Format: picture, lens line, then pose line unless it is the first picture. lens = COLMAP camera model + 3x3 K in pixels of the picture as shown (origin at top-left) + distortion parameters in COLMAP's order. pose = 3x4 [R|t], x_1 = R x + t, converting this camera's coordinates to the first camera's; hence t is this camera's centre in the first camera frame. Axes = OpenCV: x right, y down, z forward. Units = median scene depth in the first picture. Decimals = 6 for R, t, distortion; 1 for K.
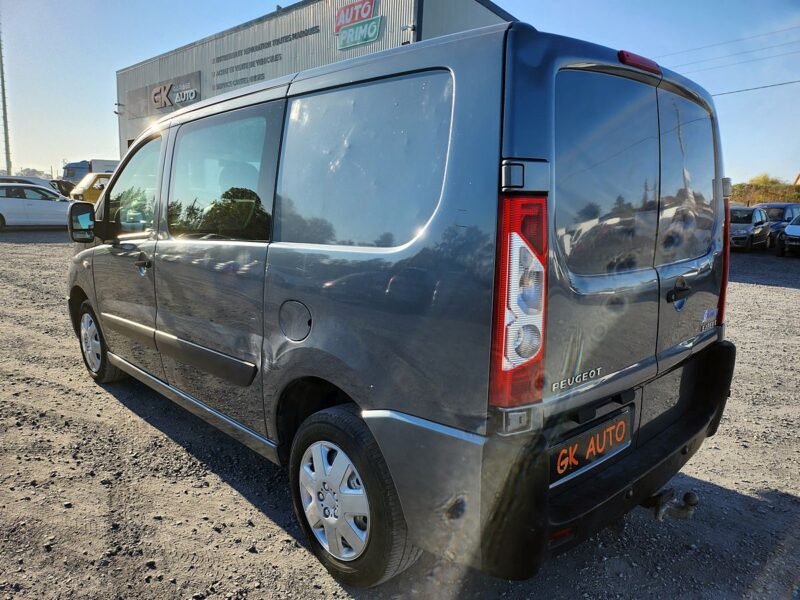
lens RADIAL K [[557.8, 0, 401.3], [0, 557.8, 295.9], [0, 0, 1]] dist [-0.025149, -0.003591]
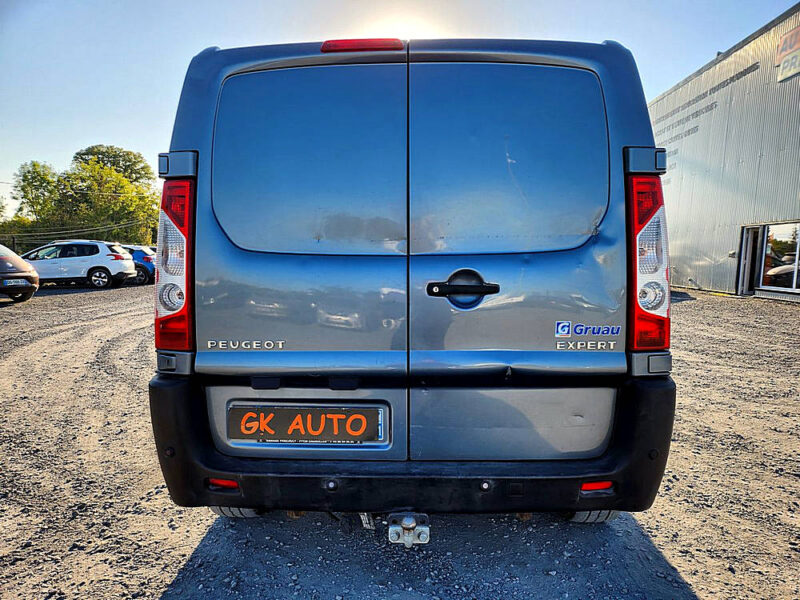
lens RADIAL K [[557.8, 0, 400.9], [0, 557.8, 303.2], [0, 0, 1]] dist [-0.025149, -0.003591]
pose [[0.693874, 0.020575, -0.719802, 1.182383], [-0.096488, 0.993234, -0.064622, 0.097867], [0.713603, 0.114292, 0.691165, 0.398271]]
